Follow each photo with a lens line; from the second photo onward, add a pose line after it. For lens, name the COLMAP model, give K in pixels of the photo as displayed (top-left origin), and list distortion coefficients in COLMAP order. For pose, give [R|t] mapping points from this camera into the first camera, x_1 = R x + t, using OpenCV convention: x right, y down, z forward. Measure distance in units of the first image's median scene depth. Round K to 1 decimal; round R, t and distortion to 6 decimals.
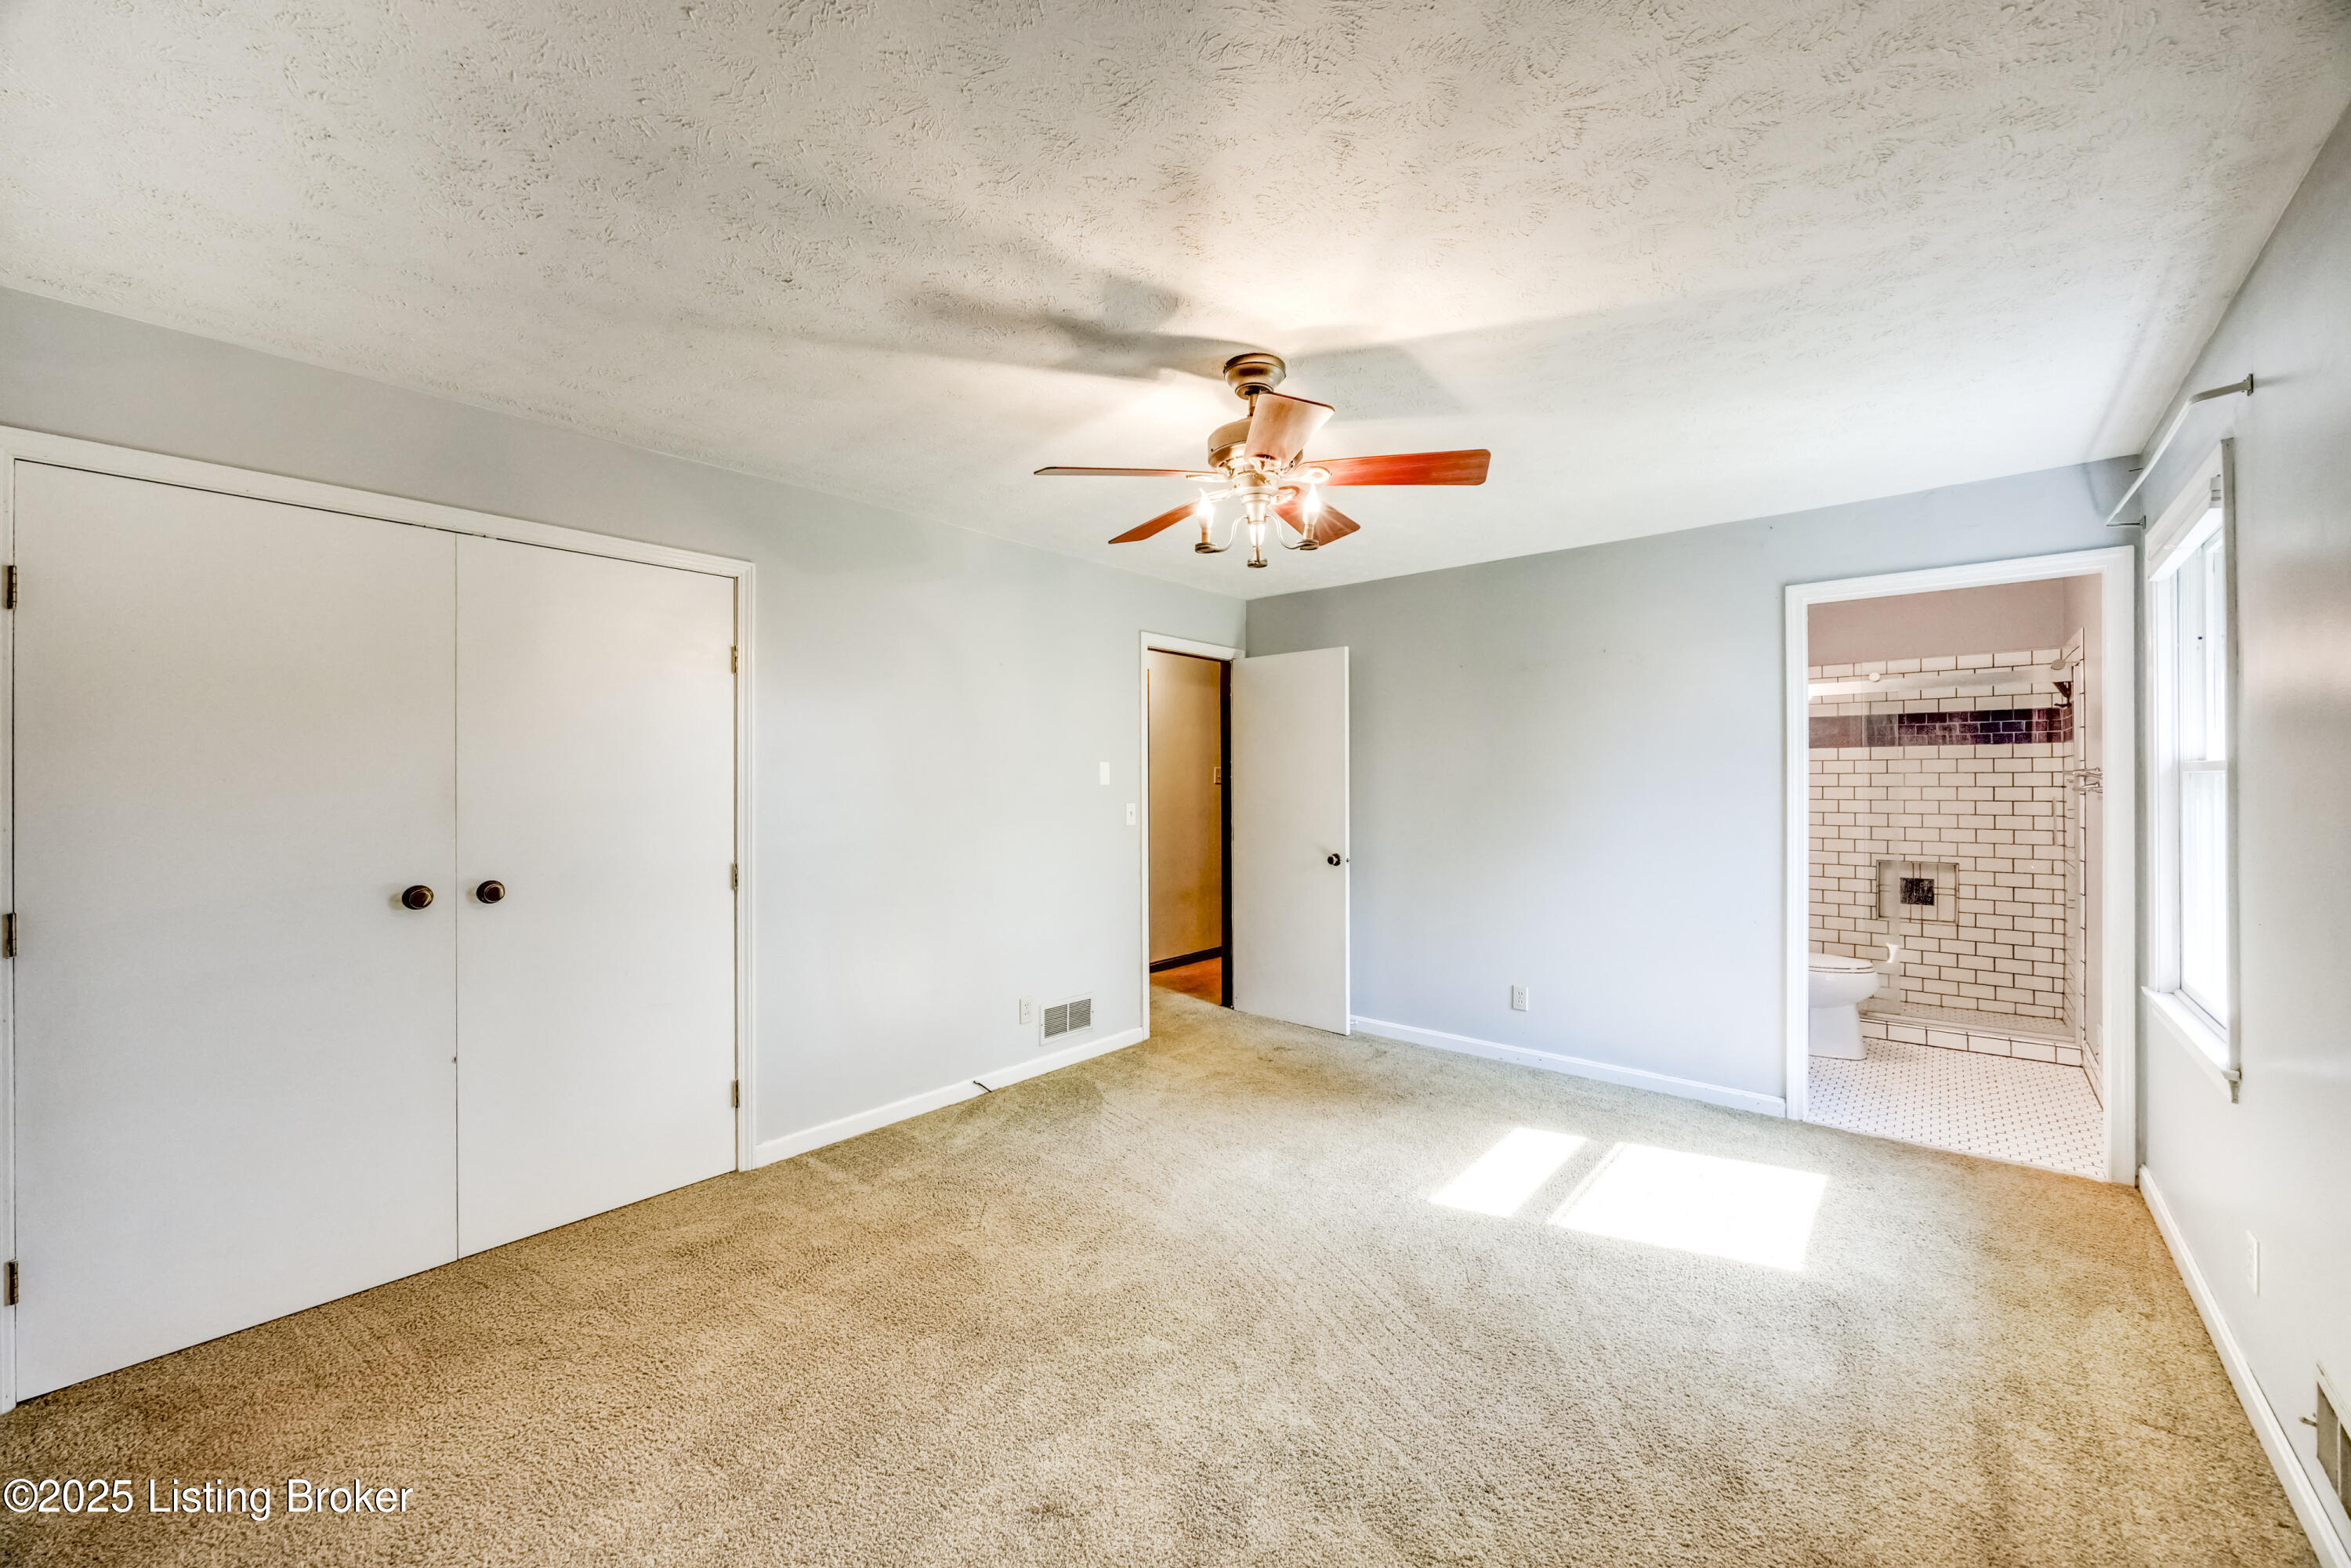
lens RADIAL K [[890.9, 0, 1179.5], [0, 890.9, 780.0], [0, 0, 1]] dist [-0.003034, -0.000030]
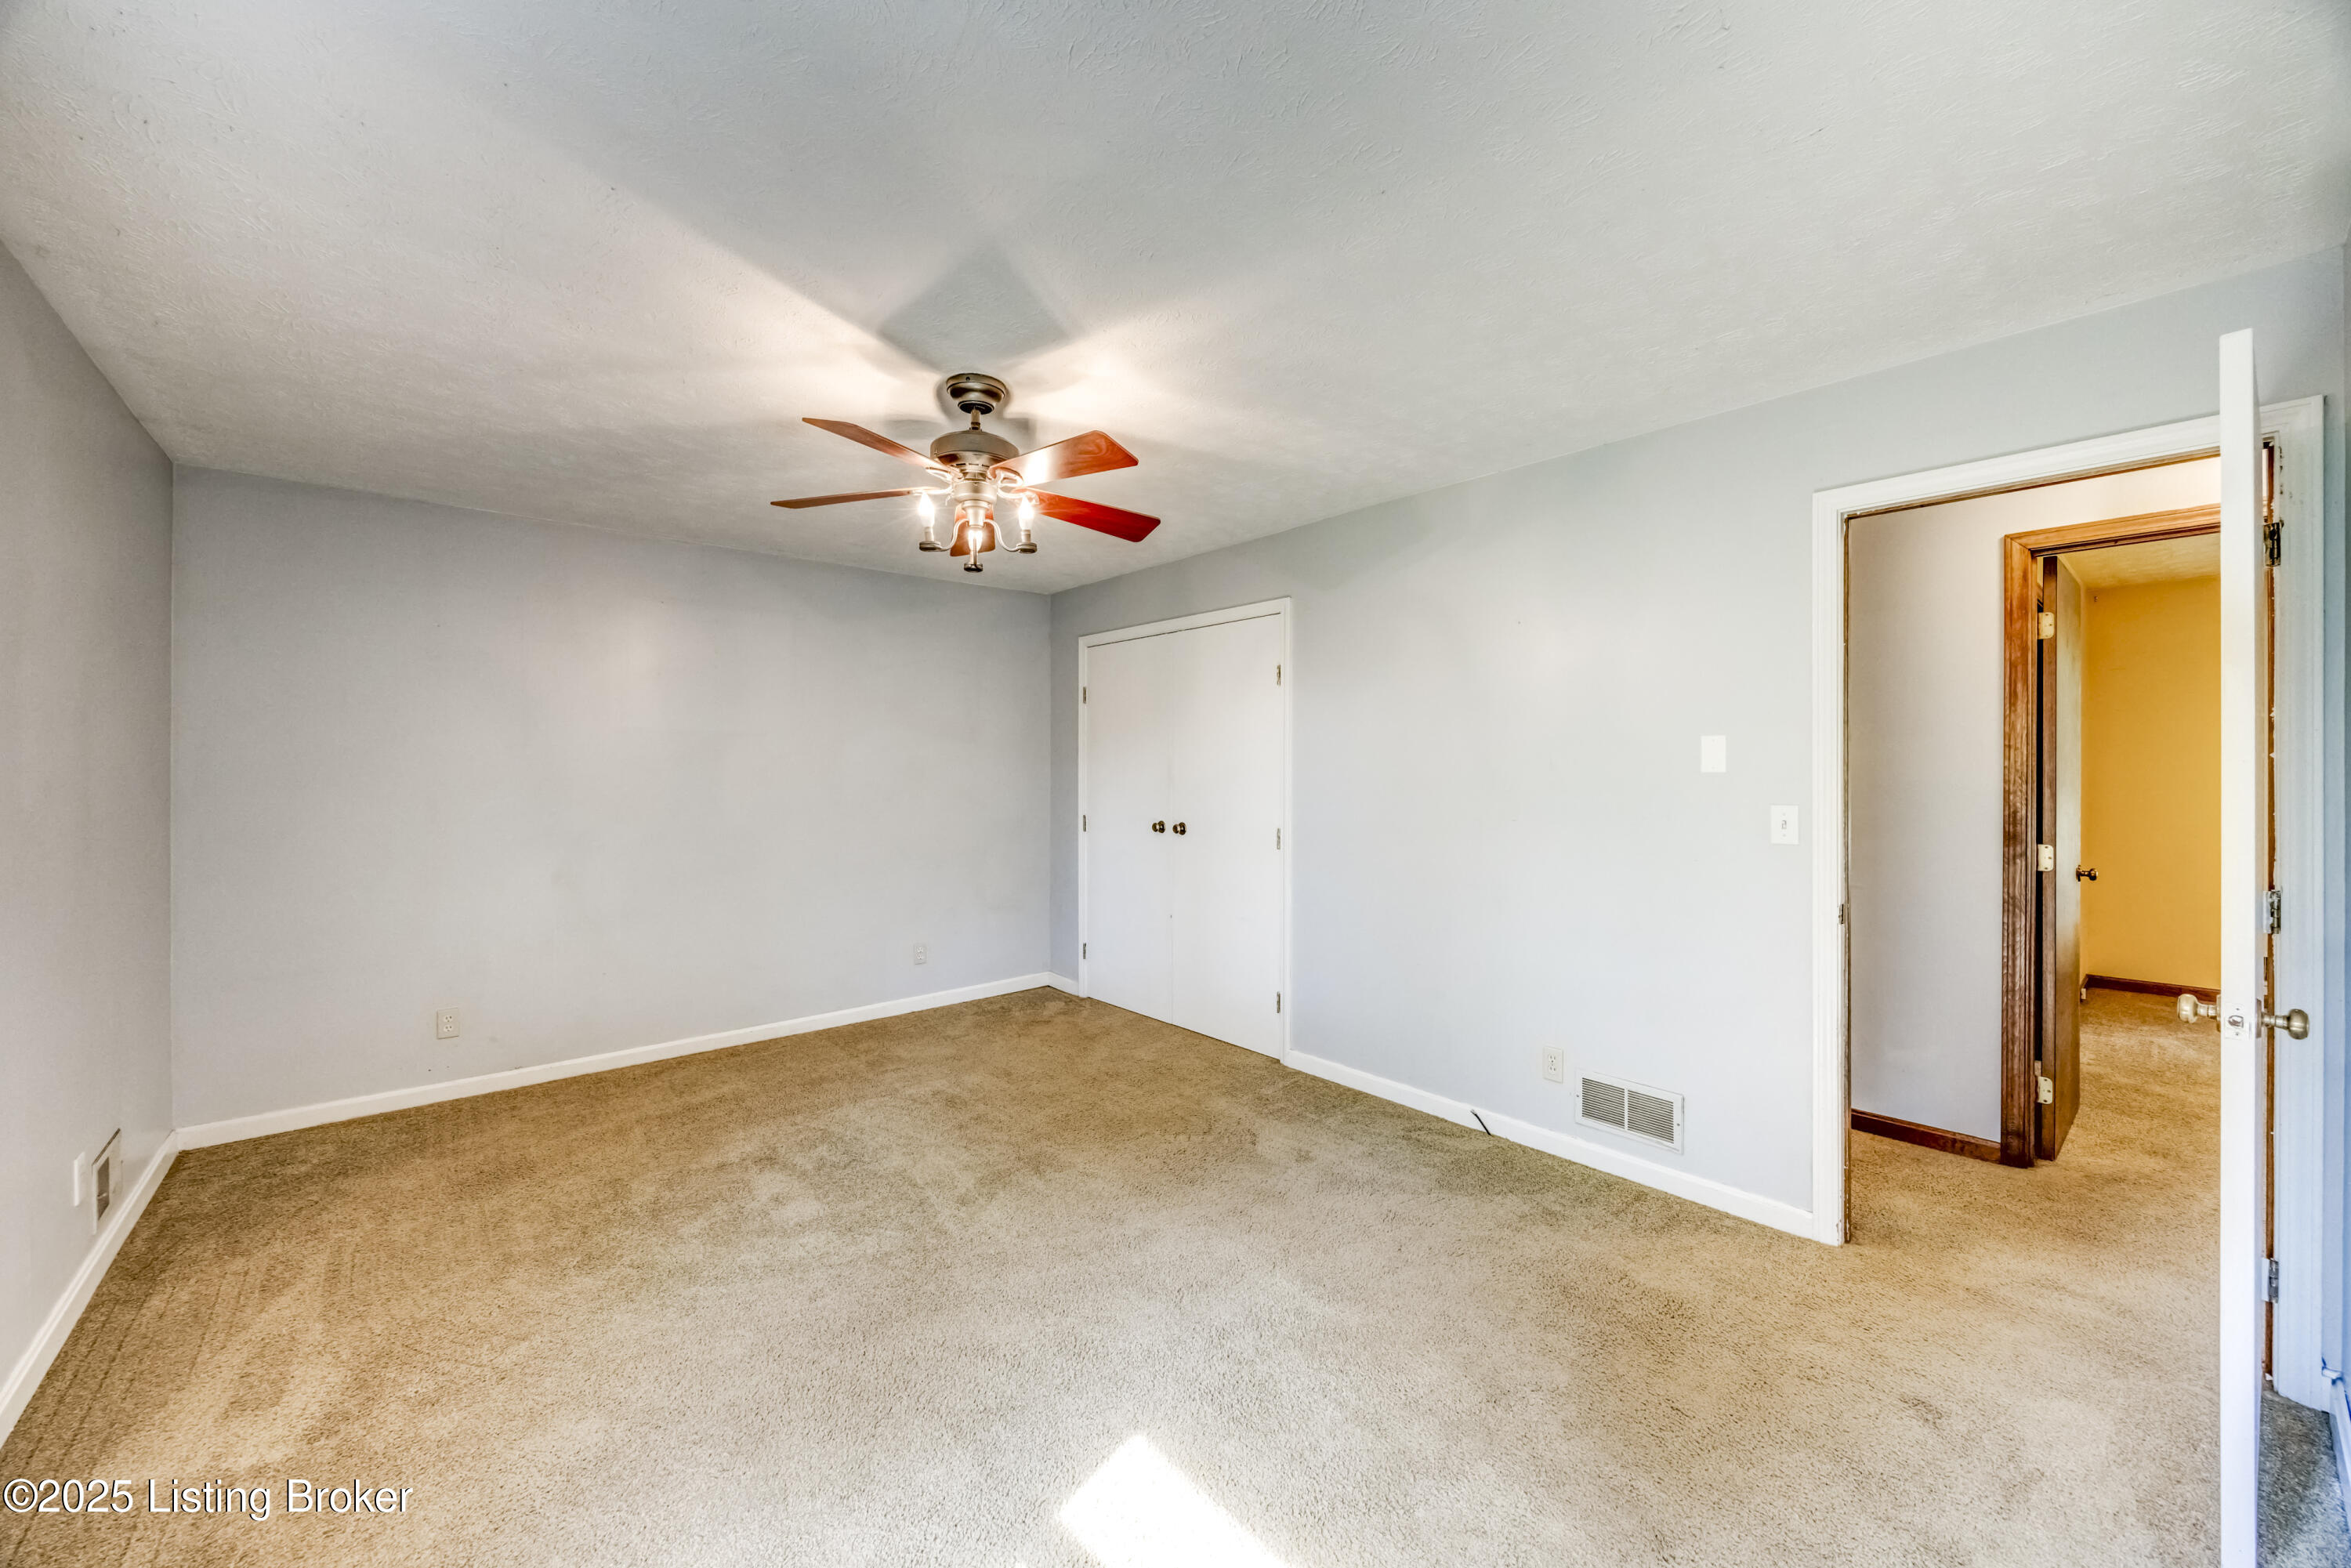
lens RADIAL K [[890.9, 0, 1179.5], [0, 890.9, 780.0], [0, 0, 1]] dist [-0.003034, -0.000030]
pose [[-0.144141, 0.012743, -0.989475, 0.818563], [-0.000537, 0.999916, 0.012955, 0.002510], [0.989557, 0.002399, -0.144122, 1.021535]]
